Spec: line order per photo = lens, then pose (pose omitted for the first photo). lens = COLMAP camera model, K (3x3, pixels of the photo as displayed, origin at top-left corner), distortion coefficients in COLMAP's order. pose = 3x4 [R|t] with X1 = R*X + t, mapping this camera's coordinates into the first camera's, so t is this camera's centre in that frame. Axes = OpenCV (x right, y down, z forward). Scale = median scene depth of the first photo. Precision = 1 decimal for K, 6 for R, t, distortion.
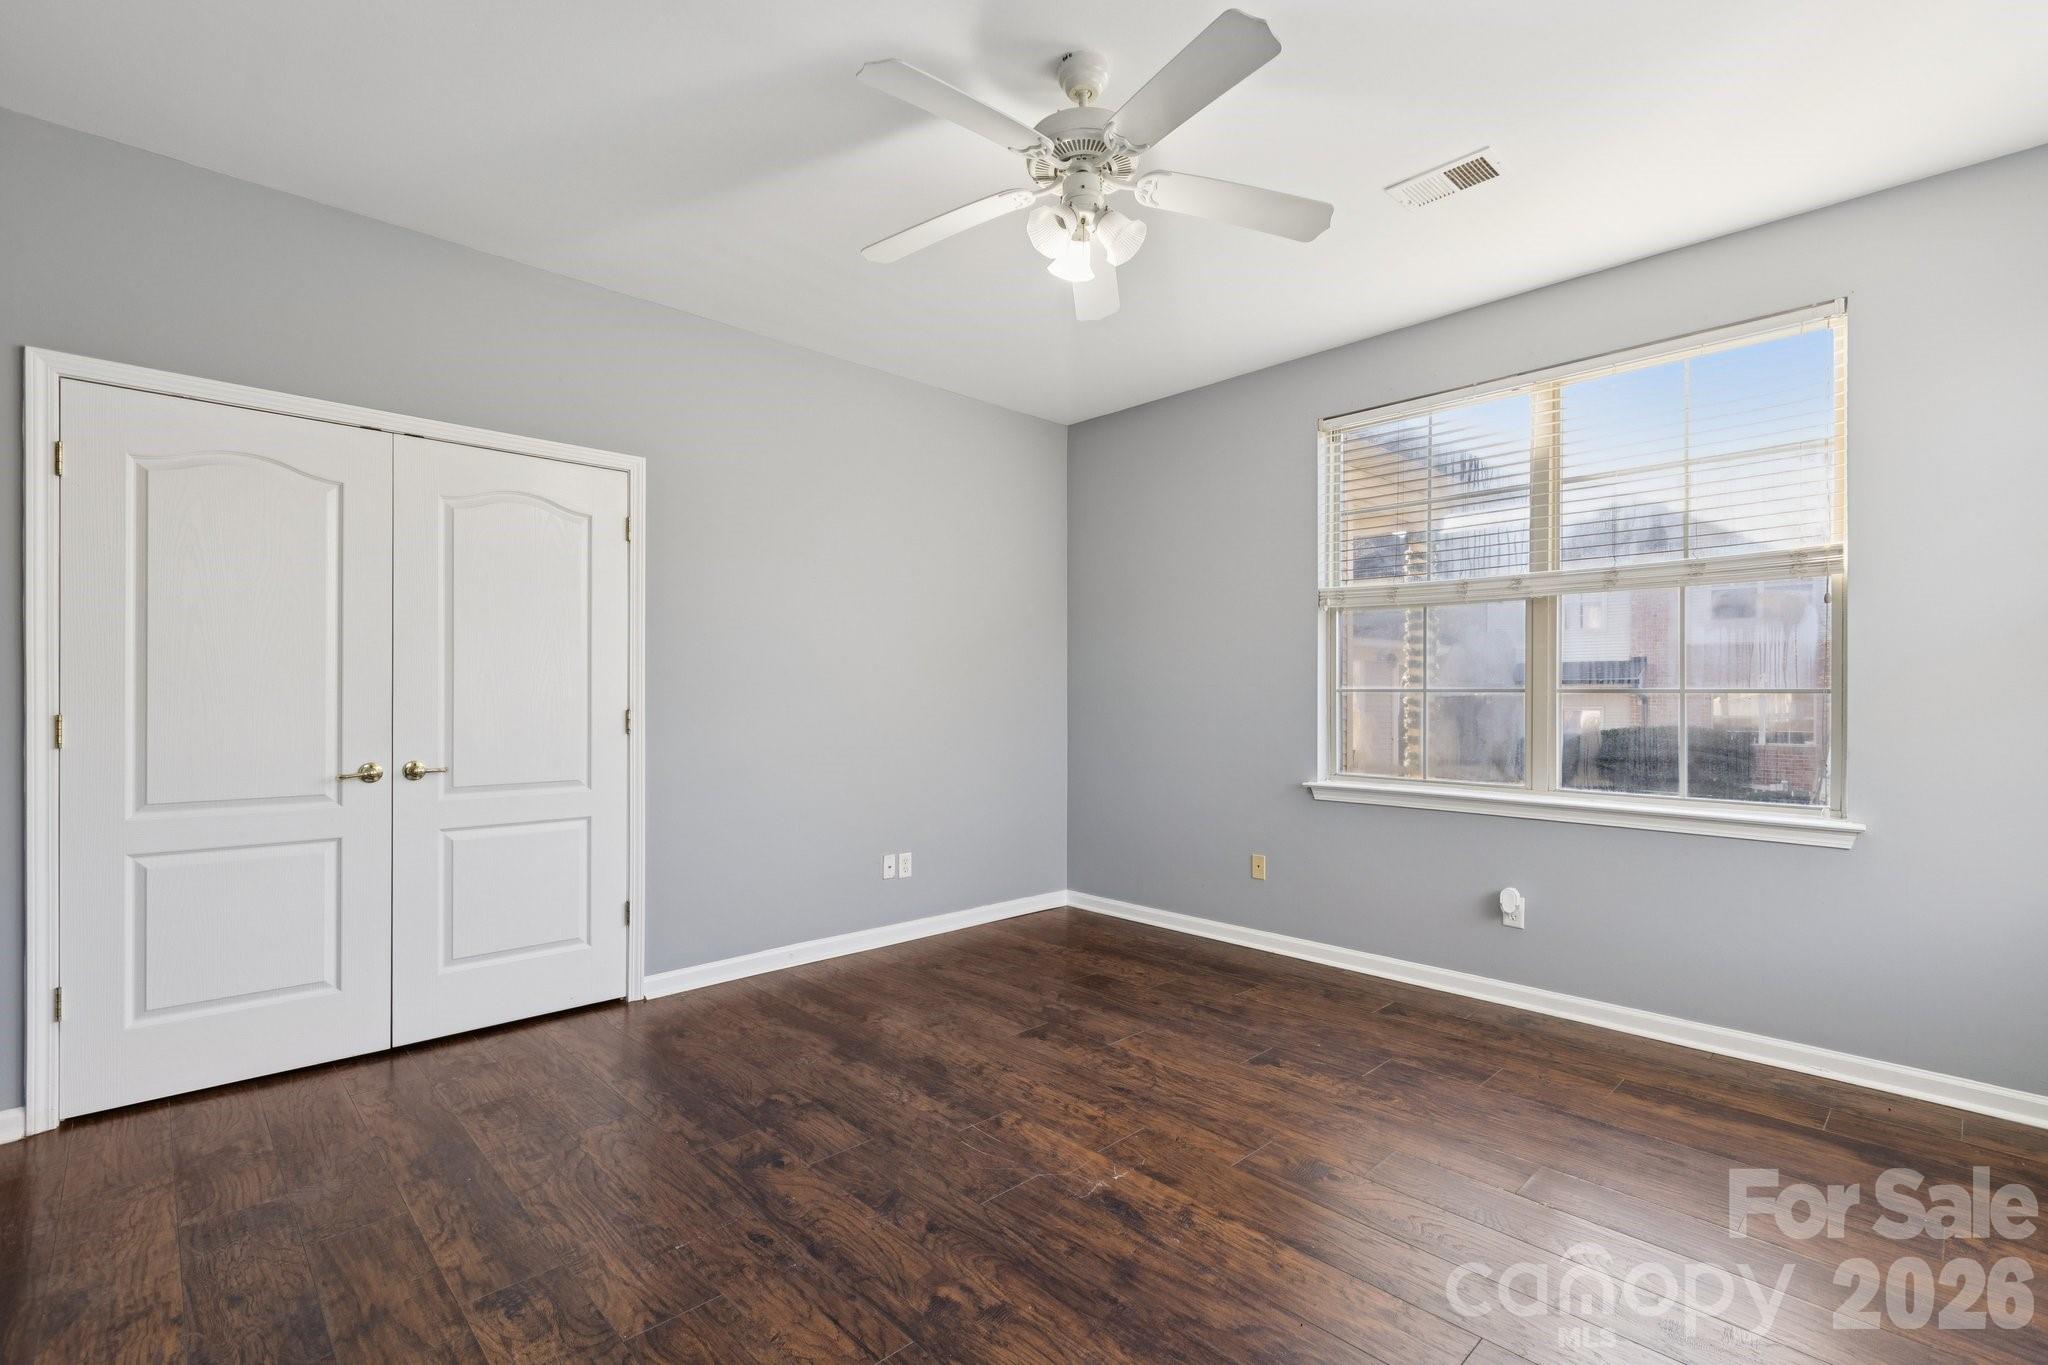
lens RADIAL K [[927.6, 0, 1008.2], [0, 927.6, 691.9], [0, 0, 1]] dist [0.001568, 0.000067]
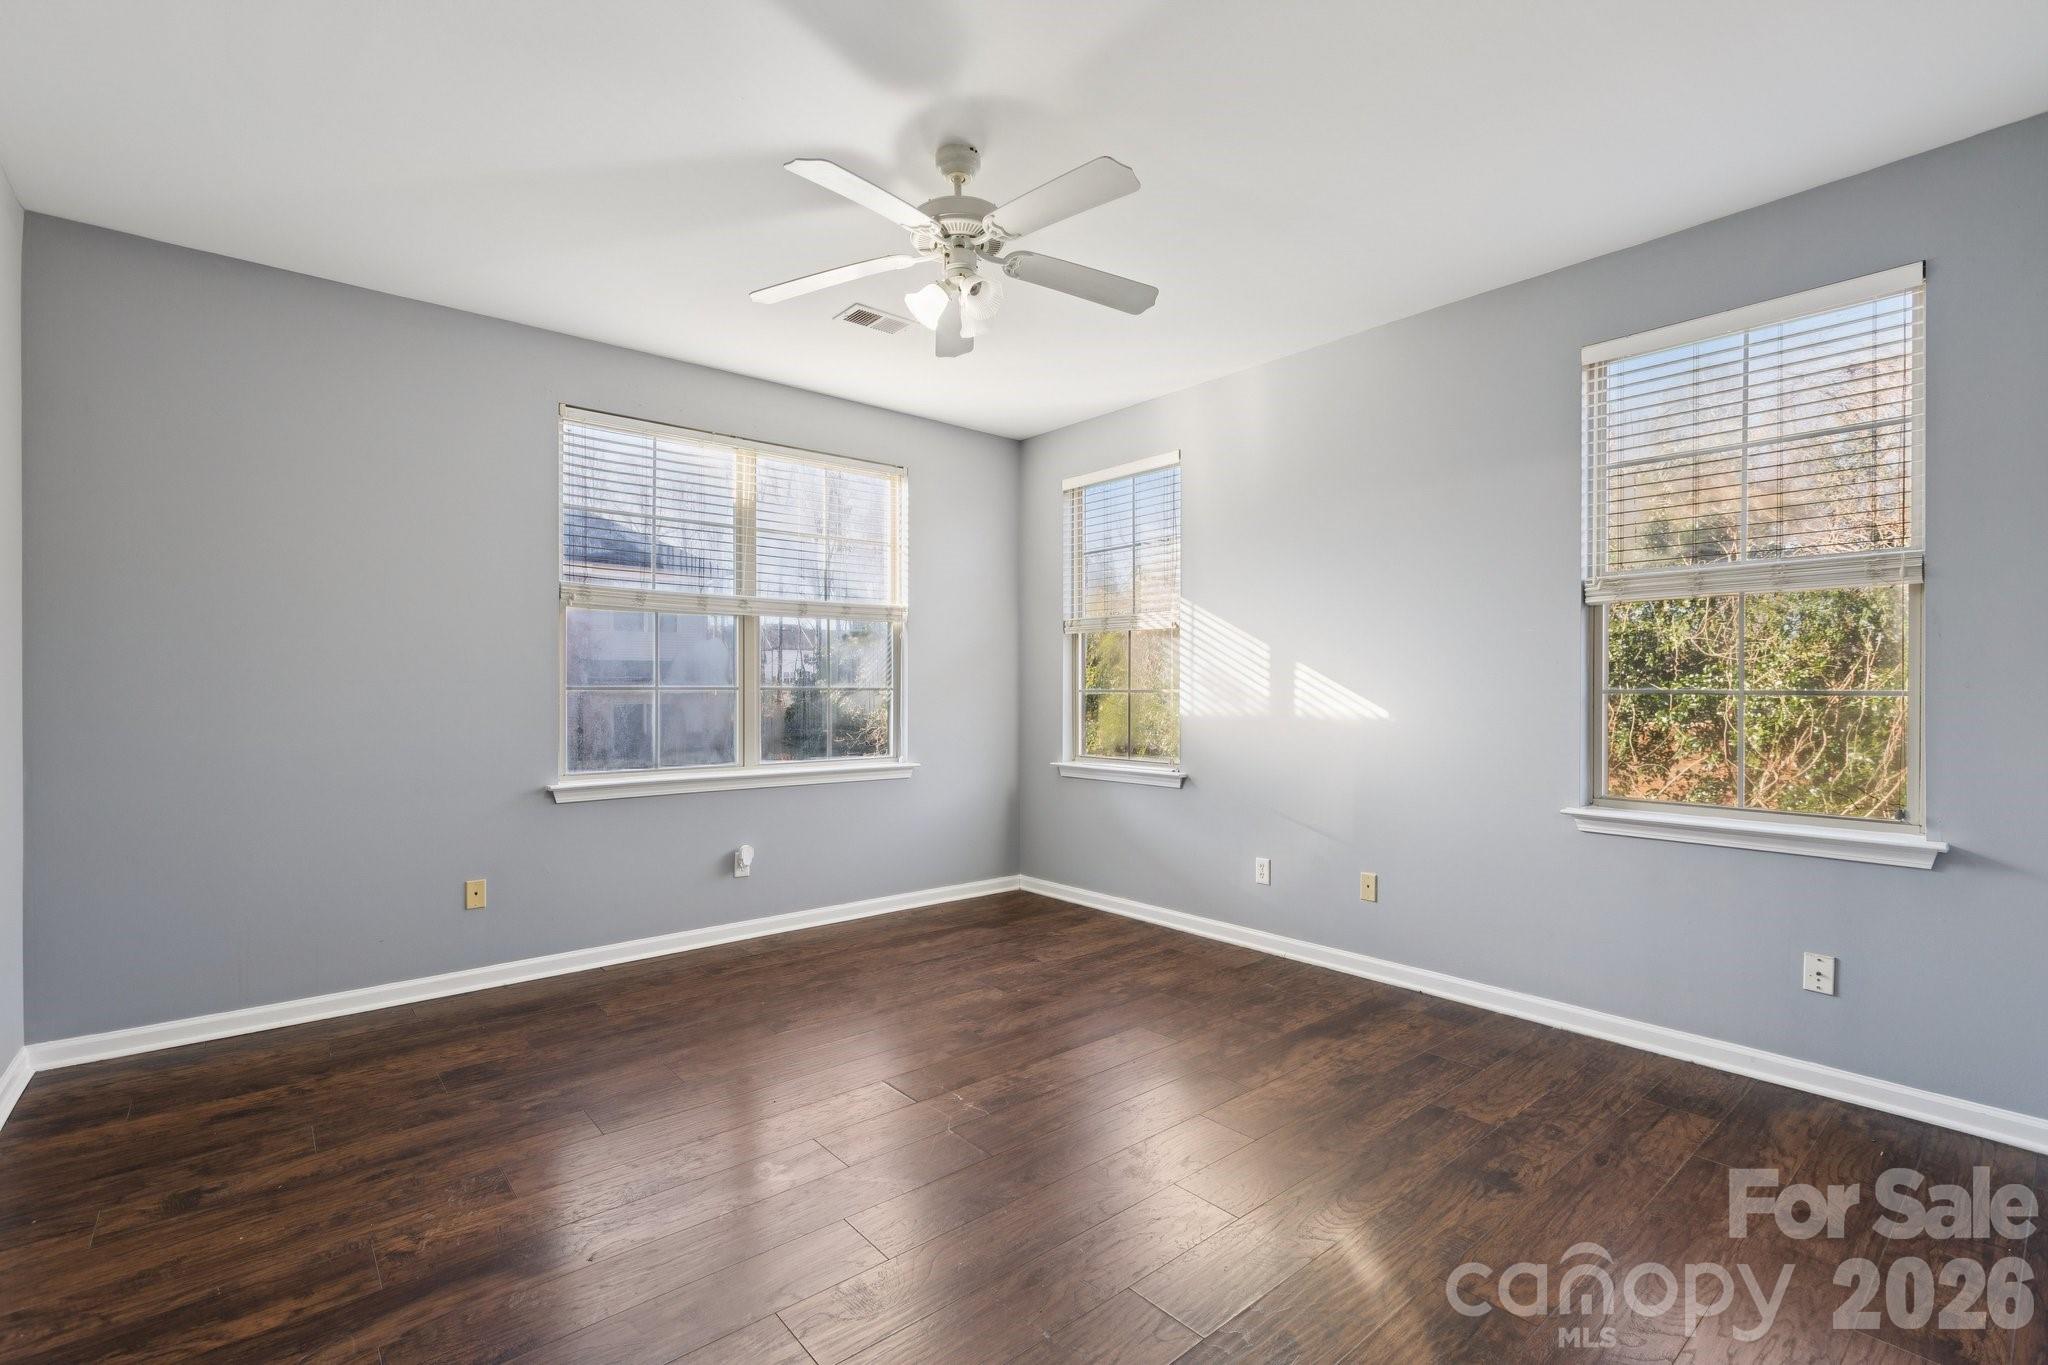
lens RADIAL K [[934.9, 0, 1024.0], [0, 934.9, 682.5], [0, 0, 1]] dist [0.000337, -0.000176]
pose [[0.044390, 0.003175, 0.999009, -0.702945], [-0.001254, 0.999994, -0.003122, -0.006351], [-0.999013, -0.001114, 0.044394, 0.560305]]
